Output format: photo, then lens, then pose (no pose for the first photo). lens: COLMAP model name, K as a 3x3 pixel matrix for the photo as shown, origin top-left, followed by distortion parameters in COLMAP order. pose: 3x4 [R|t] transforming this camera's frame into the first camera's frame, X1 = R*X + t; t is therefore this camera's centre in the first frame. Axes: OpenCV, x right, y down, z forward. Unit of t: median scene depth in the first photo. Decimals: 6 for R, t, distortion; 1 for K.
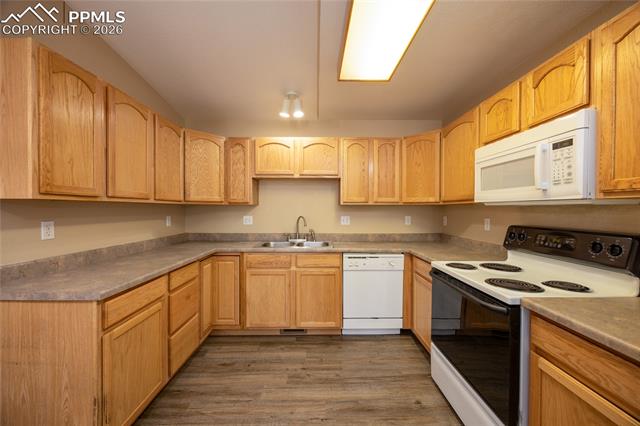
lens RADIAL K [[244.4, 0, 319.8], [0, 244.4, 211.4], [0, 0, 1]] dist [-0.000798, -0.000094]
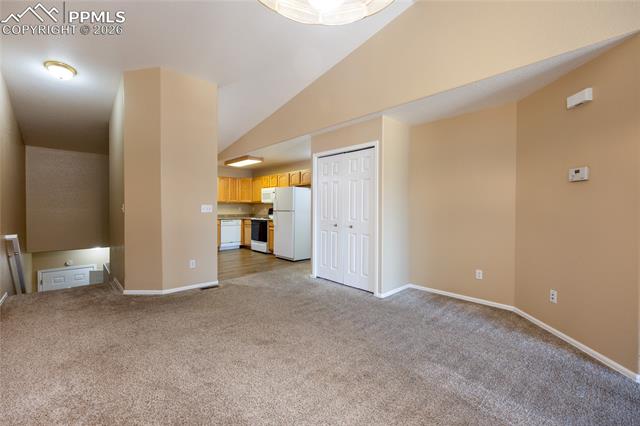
lens RADIAL K [[272.7, 0, 320.0], [0, 272.7, 213.0], [0, 0, 1]] dist [-0.000201, -0.000018]
pose [[0.736199, -0.009033, 0.676705, -1.185273], [0.005074, 0.999956, 0.007828, 0.075791], [-0.676746, -0.002329, 0.736213, -2.075563]]
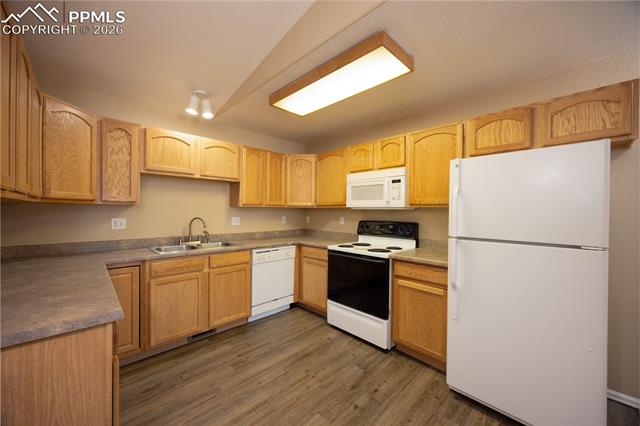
lens RADIAL K [[244.4, 0, 319.8], [0, 244.4, 211.4], [0, 0, 1]] dist [-0.000798, -0.000094]
pose [[0.721071, 0.002573, 0.692856, -0.467940], [-0.000054, 0.999993, -0.003658, -0.001493], [-0.692861, 0.002600, 0.721066, -0.037895]]
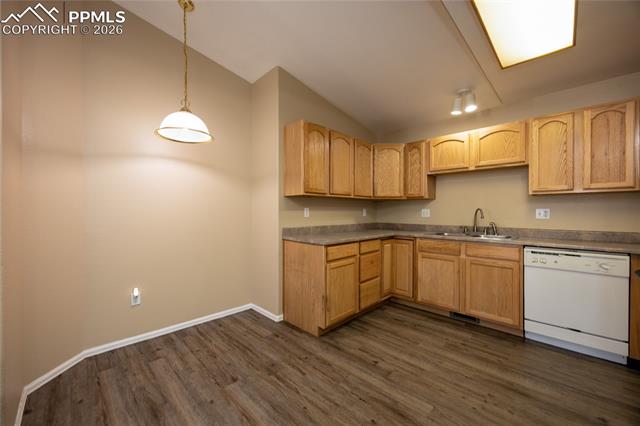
lens RADIAL K [[252.9, 0, 313.4], [0, 252.9, 212.1], [0, 0, 1]] dist [0.000957, 0.000095]
pose [[0.696358, 0.001758, -0.717693, 0.226703], [-0.007630, 0.999959, -0.004954, 0.052793], [0.717654, 0.008926, 0.696342, -0.224523]]
